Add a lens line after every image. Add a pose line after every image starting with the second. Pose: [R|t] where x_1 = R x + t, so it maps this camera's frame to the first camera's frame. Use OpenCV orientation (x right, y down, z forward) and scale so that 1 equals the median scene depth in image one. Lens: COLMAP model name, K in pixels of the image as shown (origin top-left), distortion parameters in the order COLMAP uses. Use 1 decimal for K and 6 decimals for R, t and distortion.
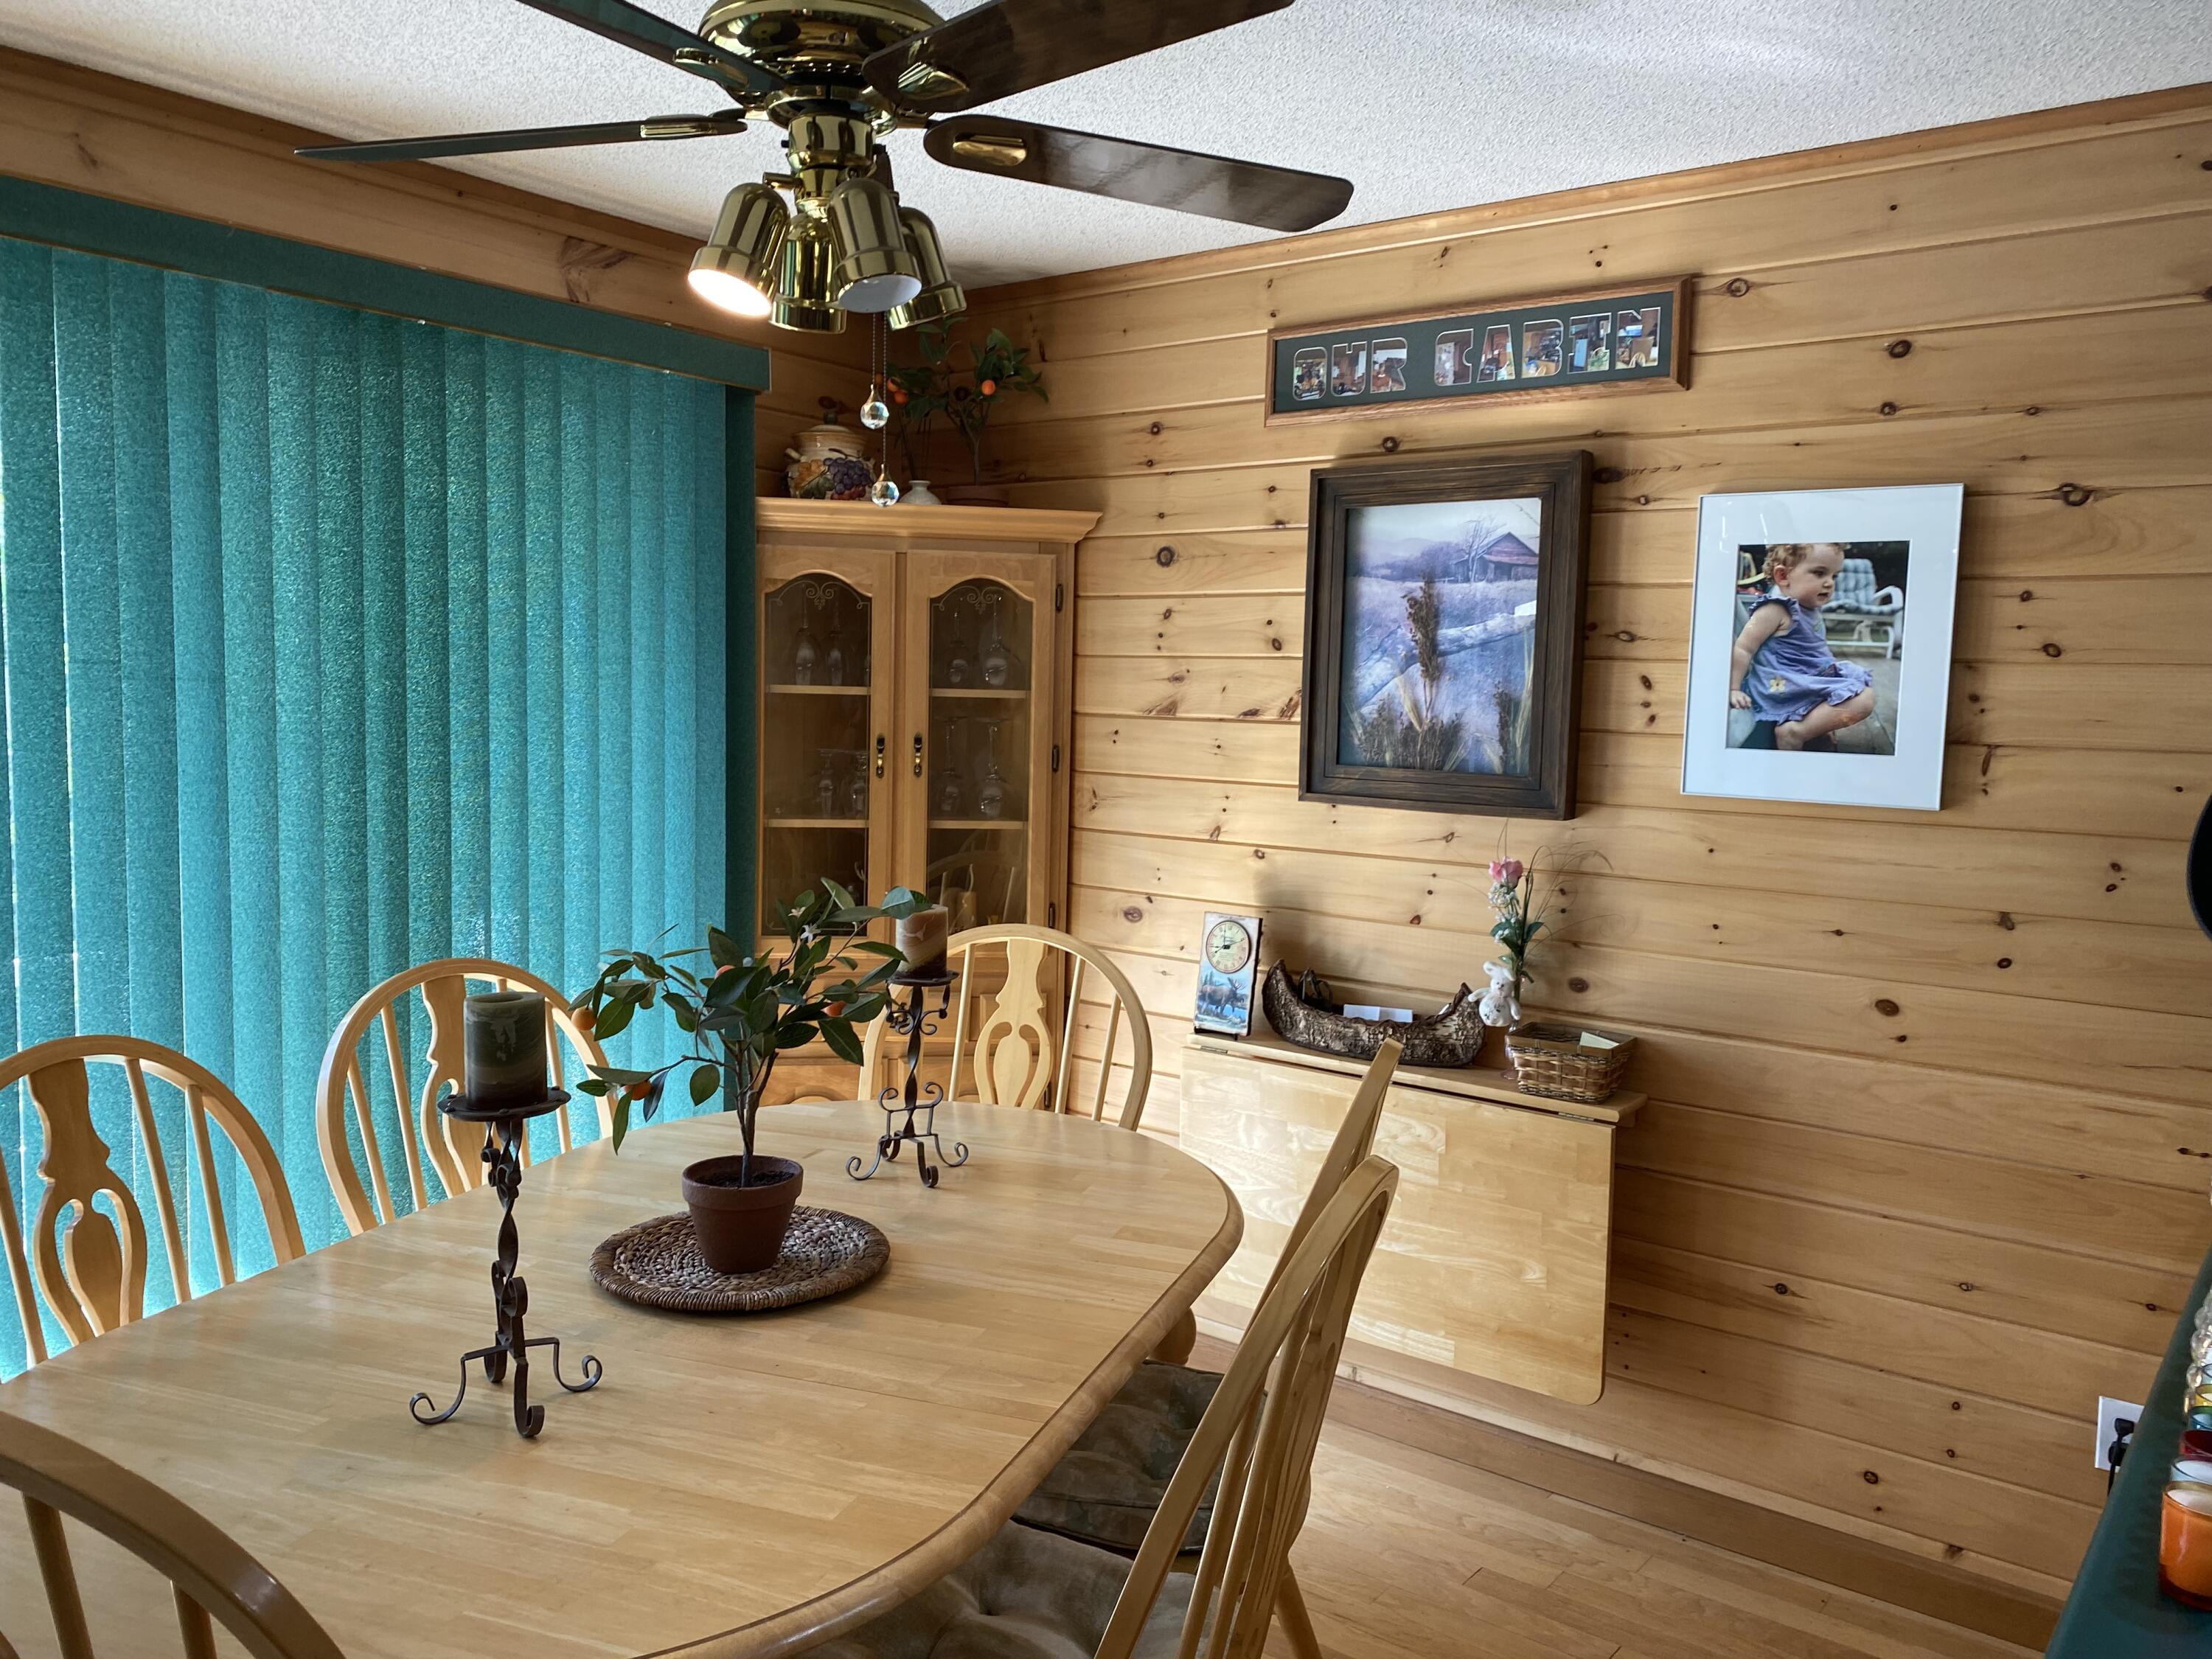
lens RADIAL K [[1626.7, 0, 1106.0], [0, 1626.7, 829.5], [0, 0, 1]] dist [0.096326, -0.153914]
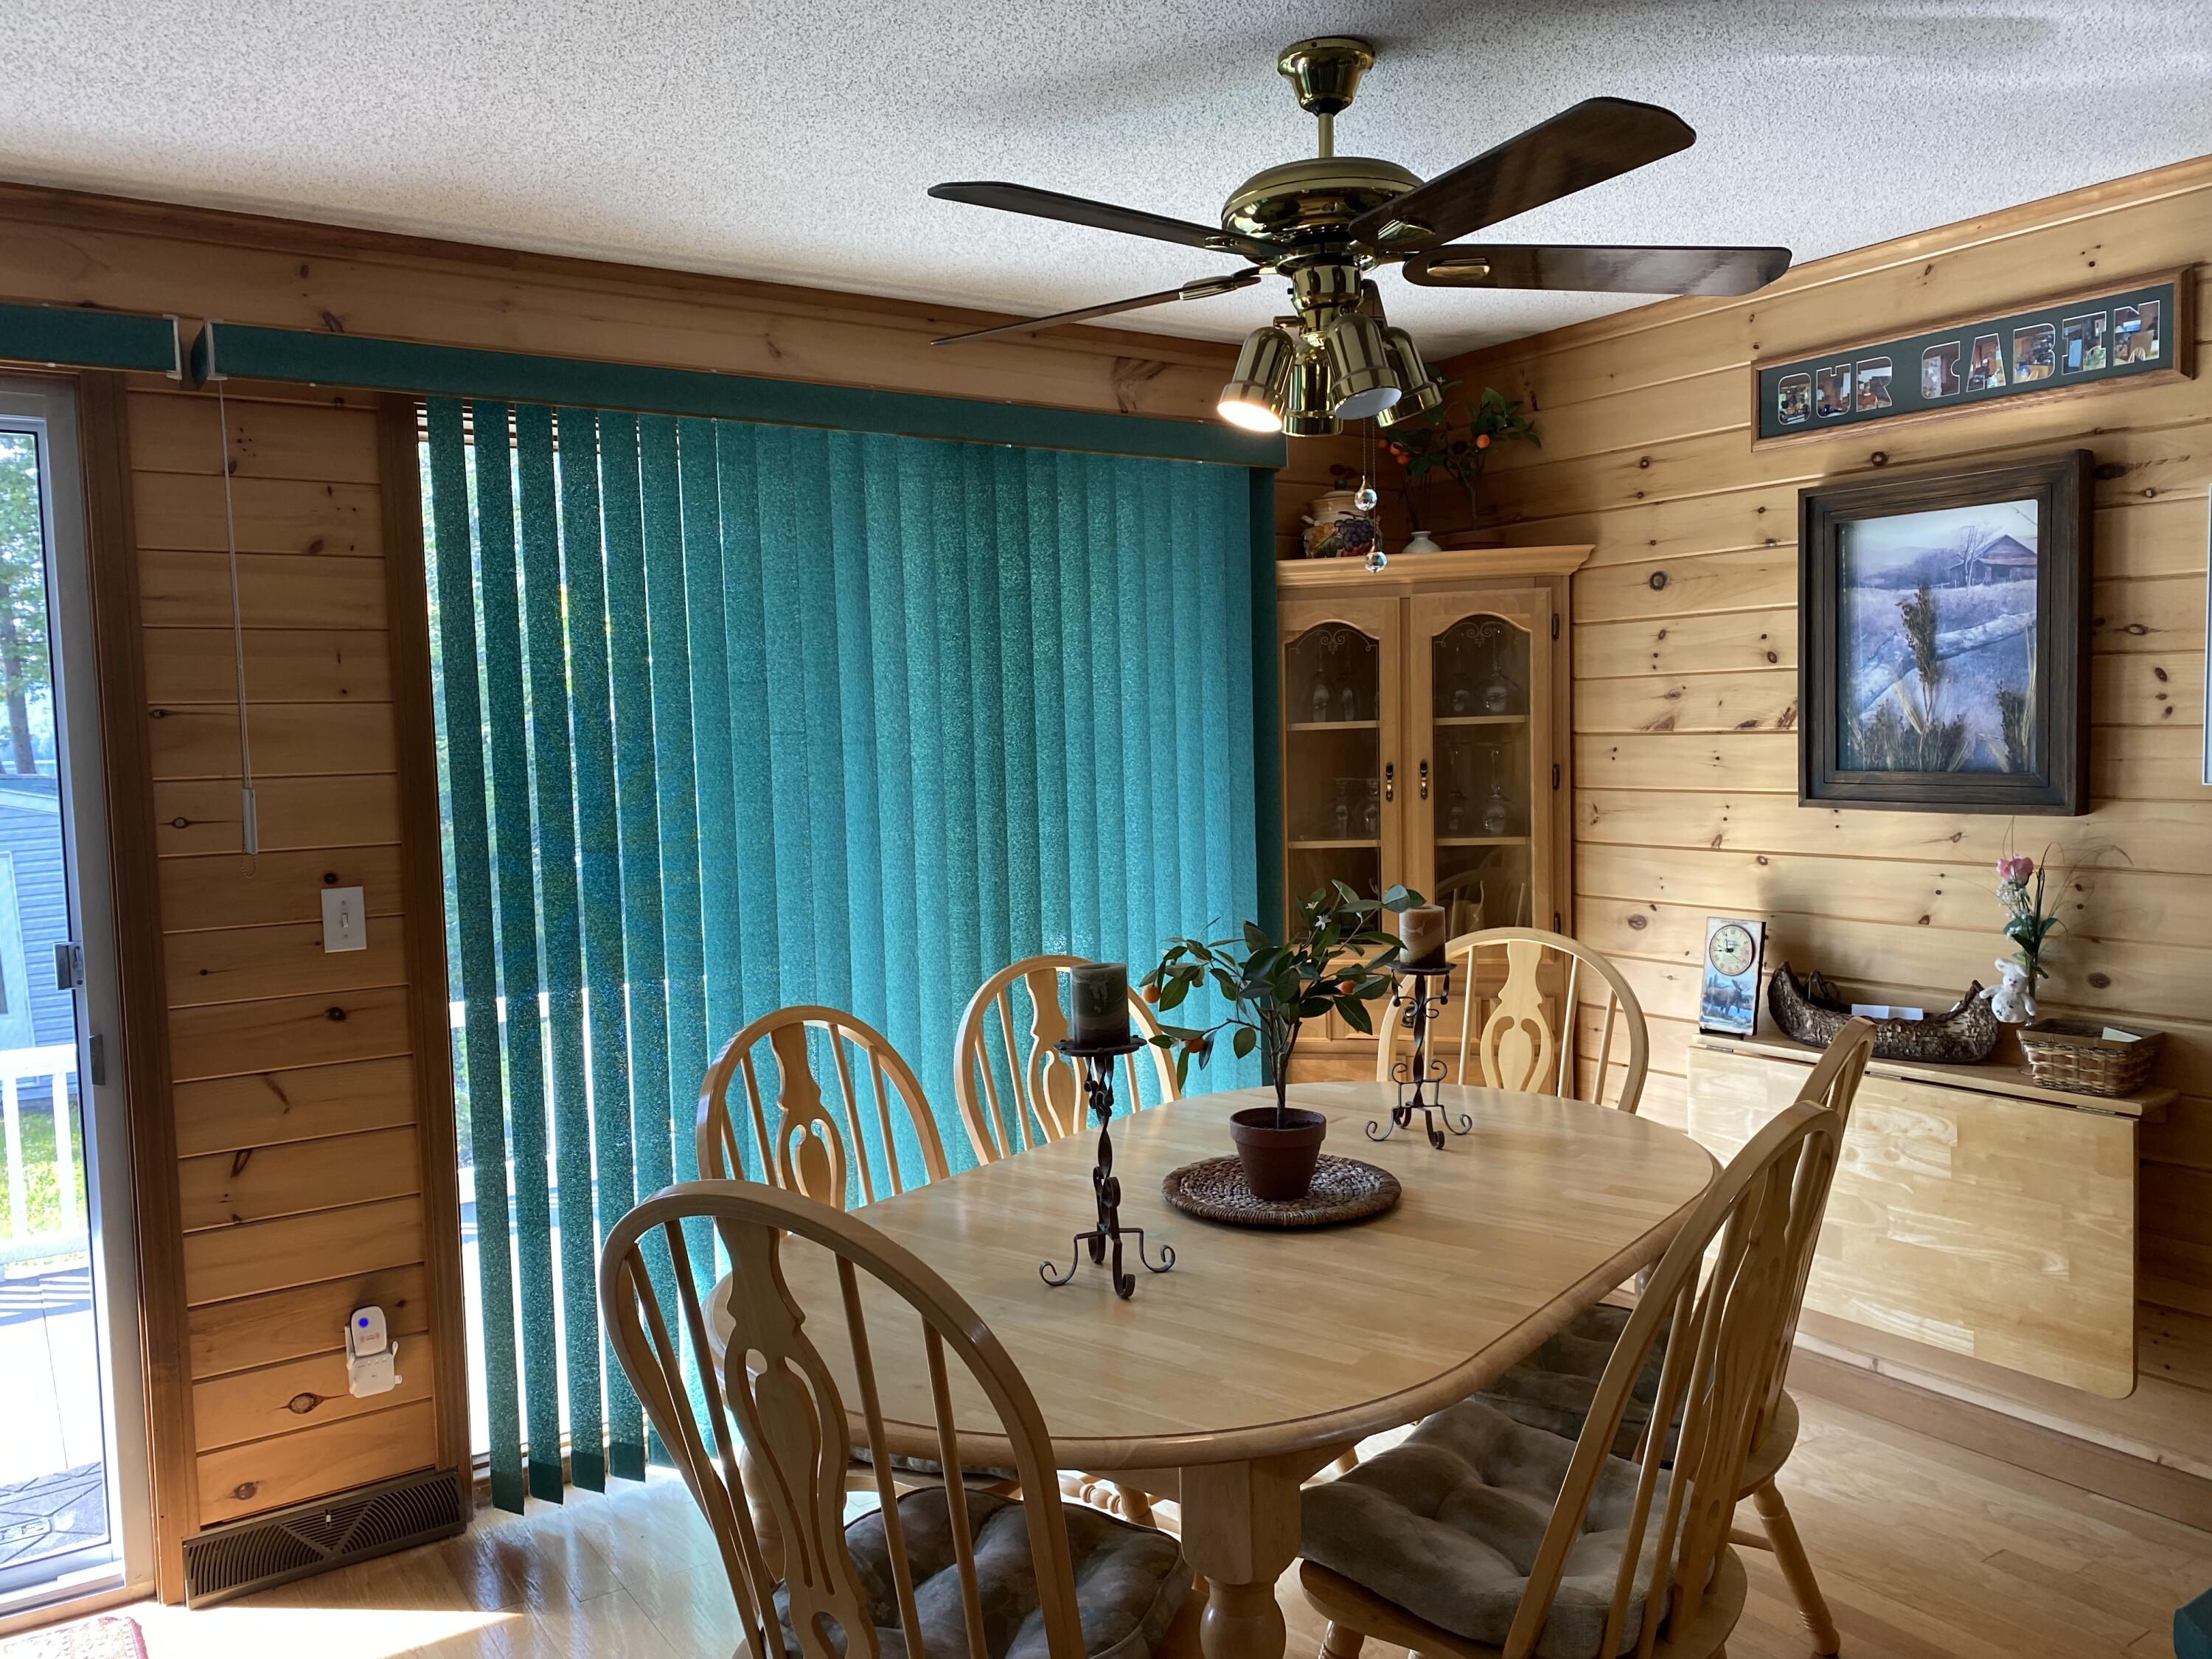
lens RADIAL K [[1626.7, 0, 1106.0], [0, 1626.7, 829.5], [0, 0, 1]] dist [0.096326, -0.153914]
pose [[0.948069, -0.031274, -0.316524, 0.034616], [0.024172, 0.999361, -0.026341, 0.014298], [0.317146, 0.017322, 0.948219, -0.139587]]
